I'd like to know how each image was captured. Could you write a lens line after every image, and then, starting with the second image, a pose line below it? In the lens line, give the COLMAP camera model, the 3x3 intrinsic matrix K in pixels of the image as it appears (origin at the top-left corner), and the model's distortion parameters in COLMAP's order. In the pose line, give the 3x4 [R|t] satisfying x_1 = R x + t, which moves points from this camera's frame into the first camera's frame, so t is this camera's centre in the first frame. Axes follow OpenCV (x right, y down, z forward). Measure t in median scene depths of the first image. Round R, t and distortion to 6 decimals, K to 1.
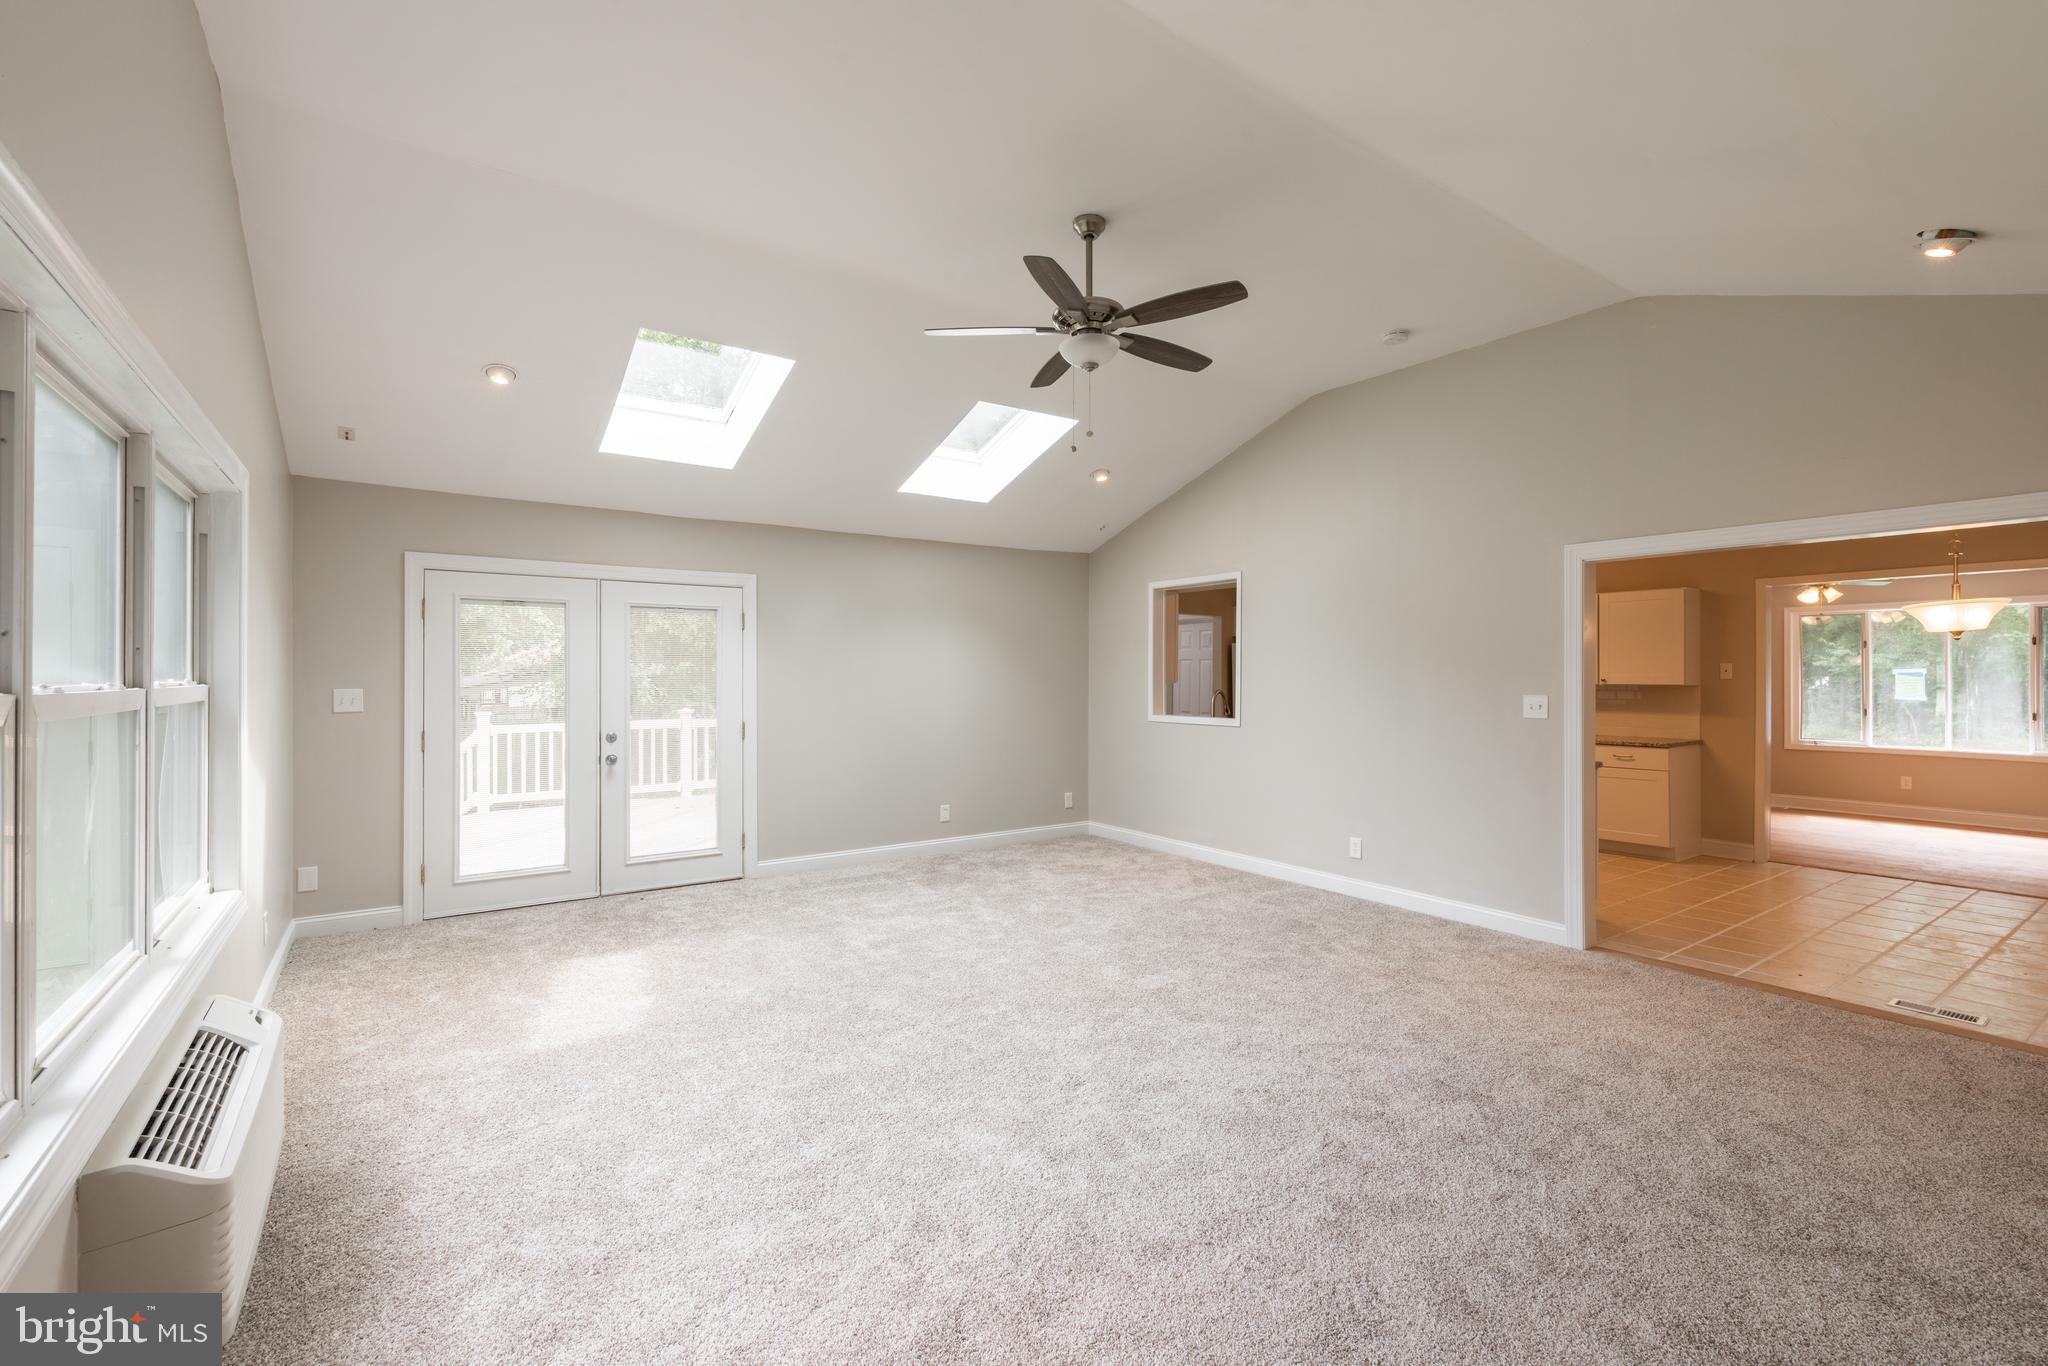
lens RADIAL K [[891.9, 0, 1041.9], [0, 891.9, 673.5], [0, 0, 1]] dist [0.003020, 0.000421]
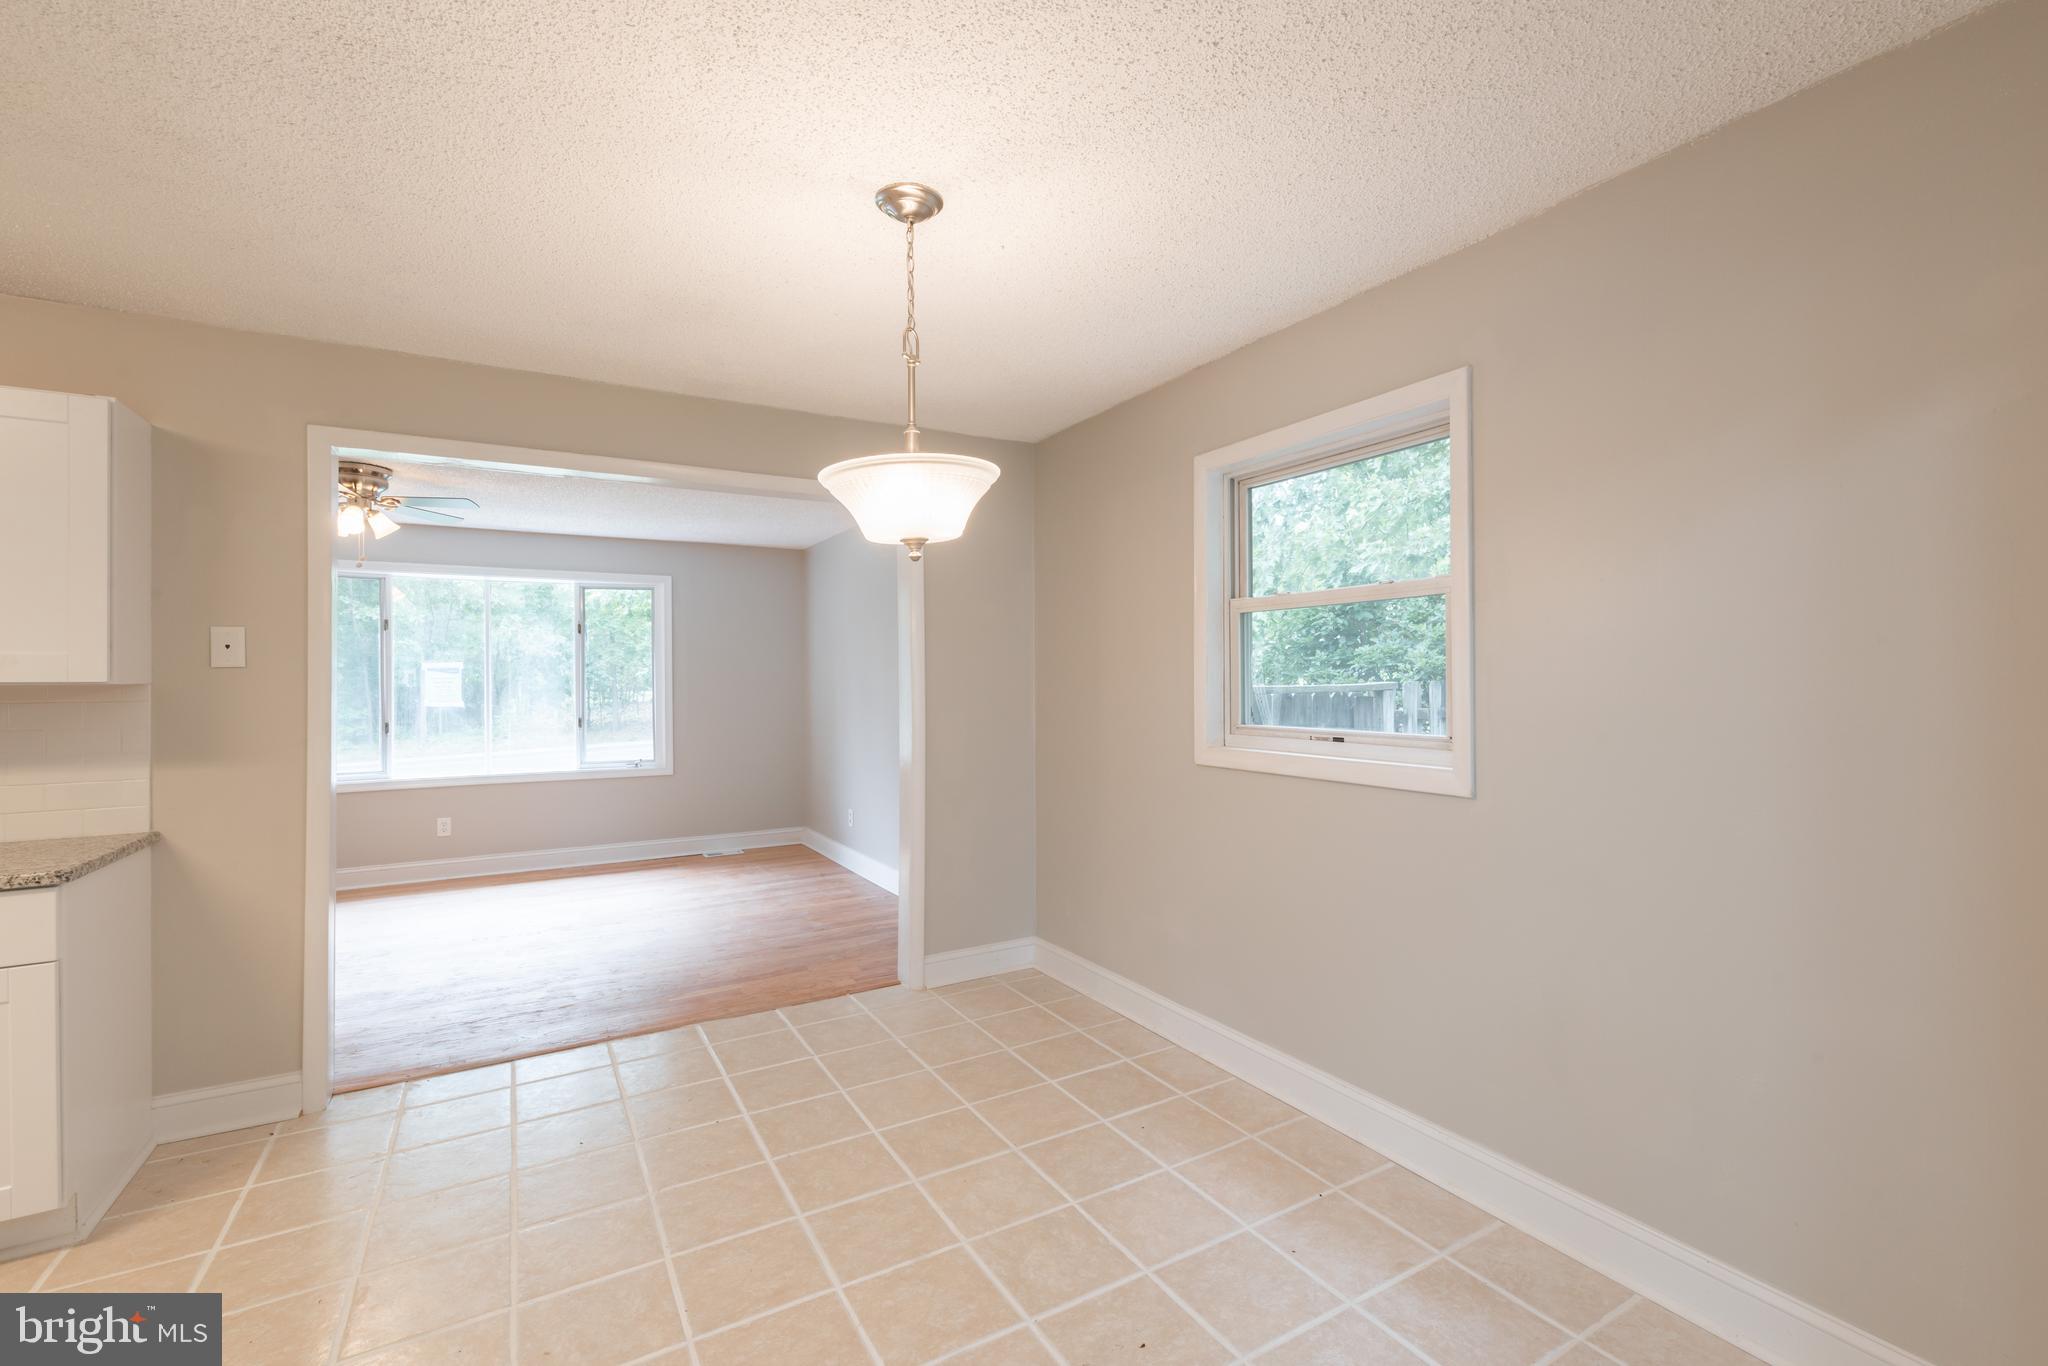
lens RADIAL K [[891.9, 0, 1041.9], [0, 891.9, 673.5], [0, 0, 1]] dist [0.003020, 0.000421]
pose [[0.089491, 0.003997, 0.995980, 0.394134], [0.006743, 0.999967, -0.004619, 0.012500], [-0.995965, 0.007129, 0.089461, 0.588639]]
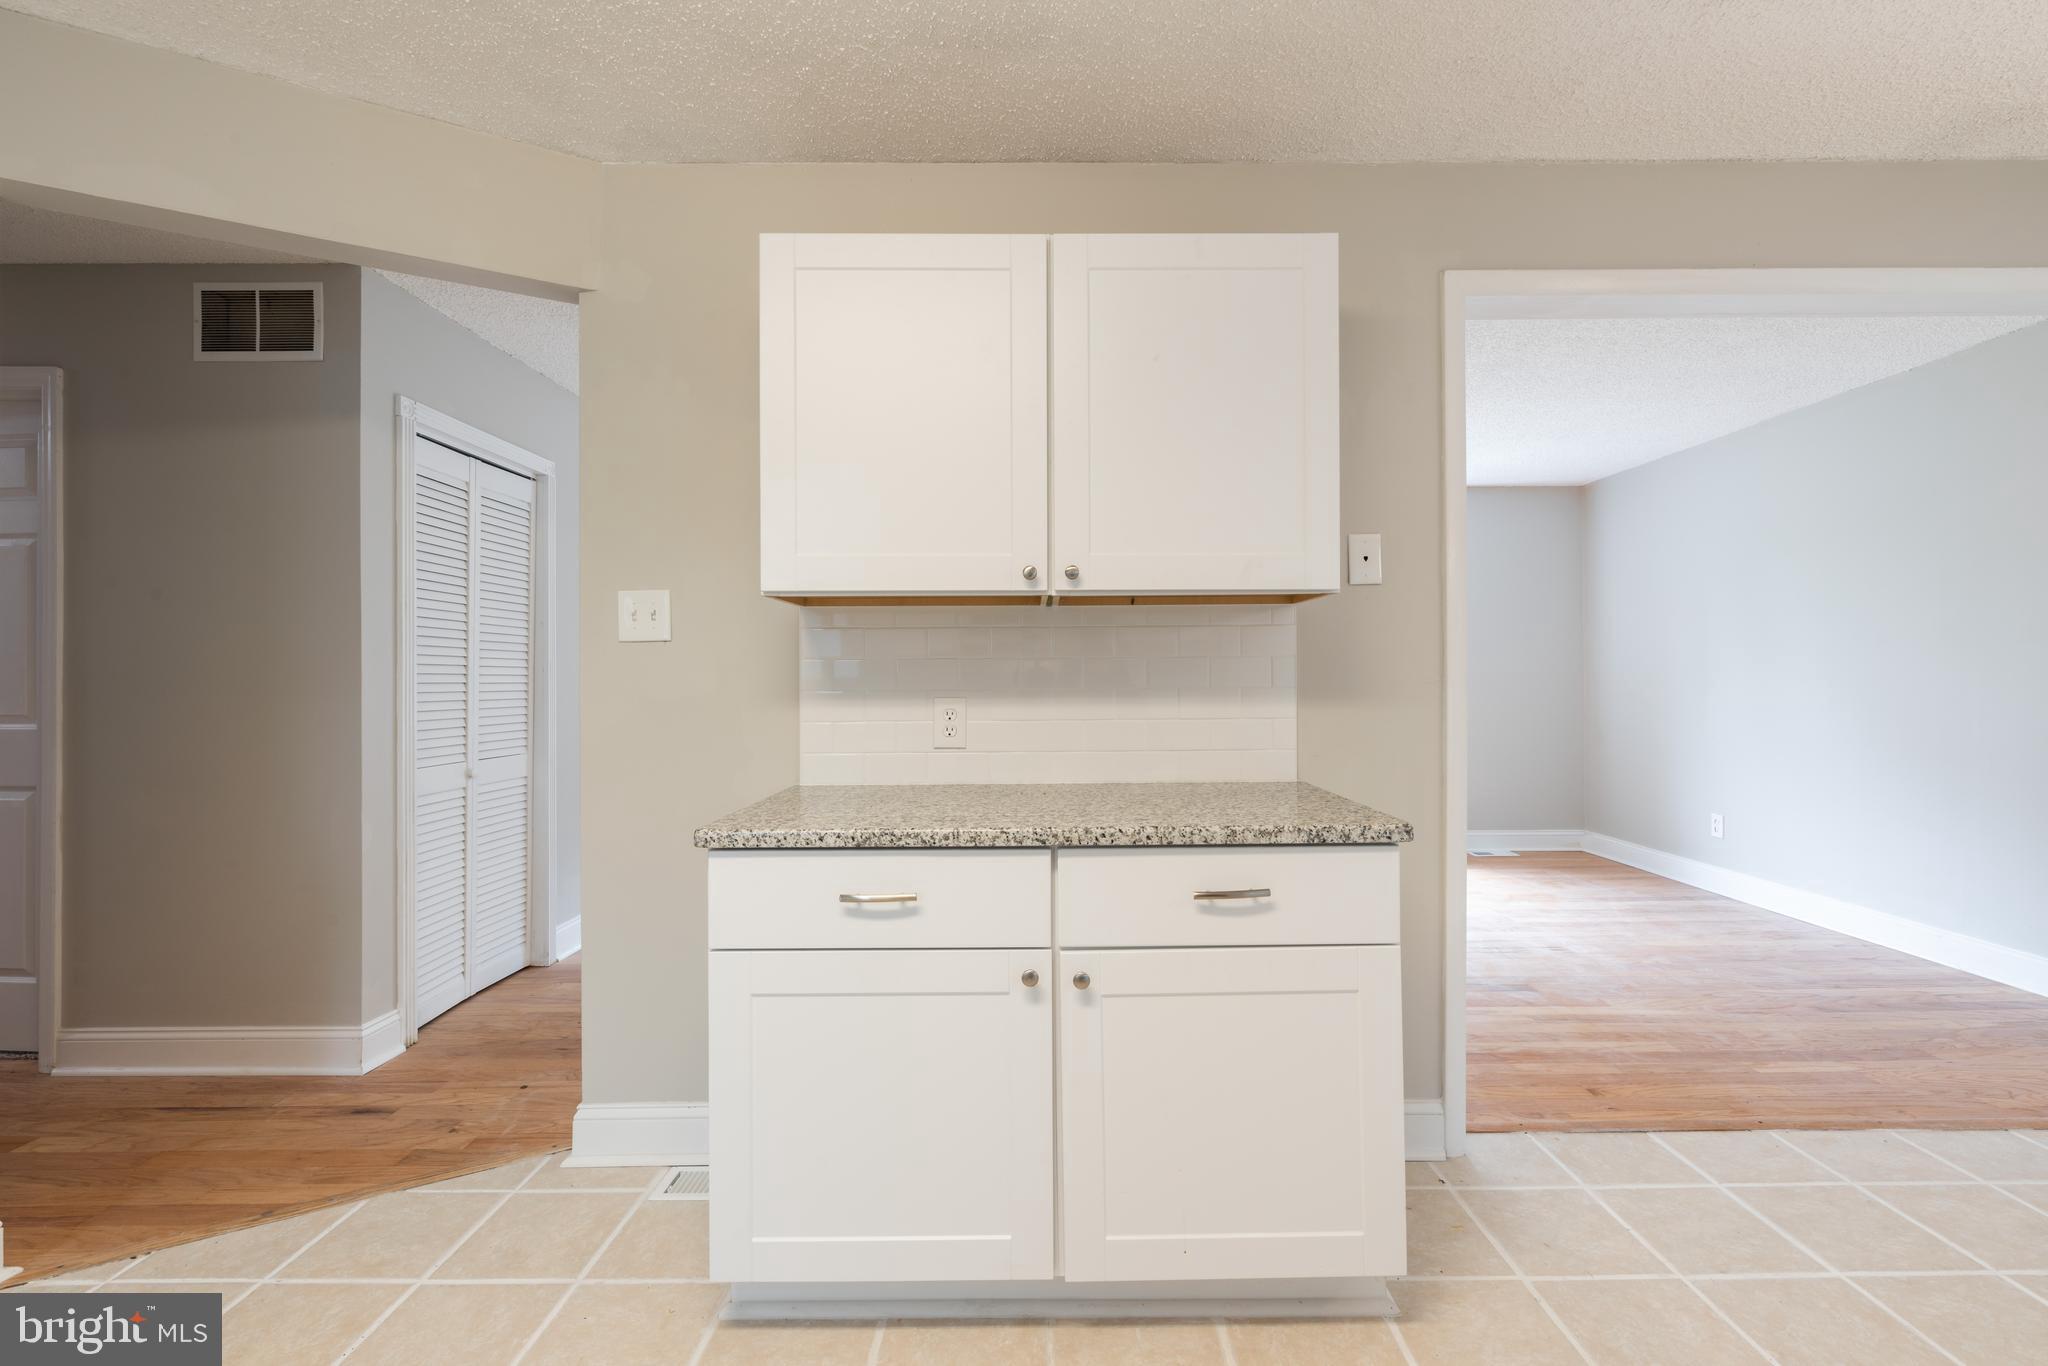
lens RADIAL K [[891.0, 0, 1050.5], [0, 891.0, 675.5], [0, 0, 1]] dist [0.001394, -0.000011]
pose [[0.579356, -0.001490, 0.815073, 0.429738], [0.003575, 0.999993, -0.000713, 0.036833], [-0.815067, 0.003327, 0.579357, 0.877600]]
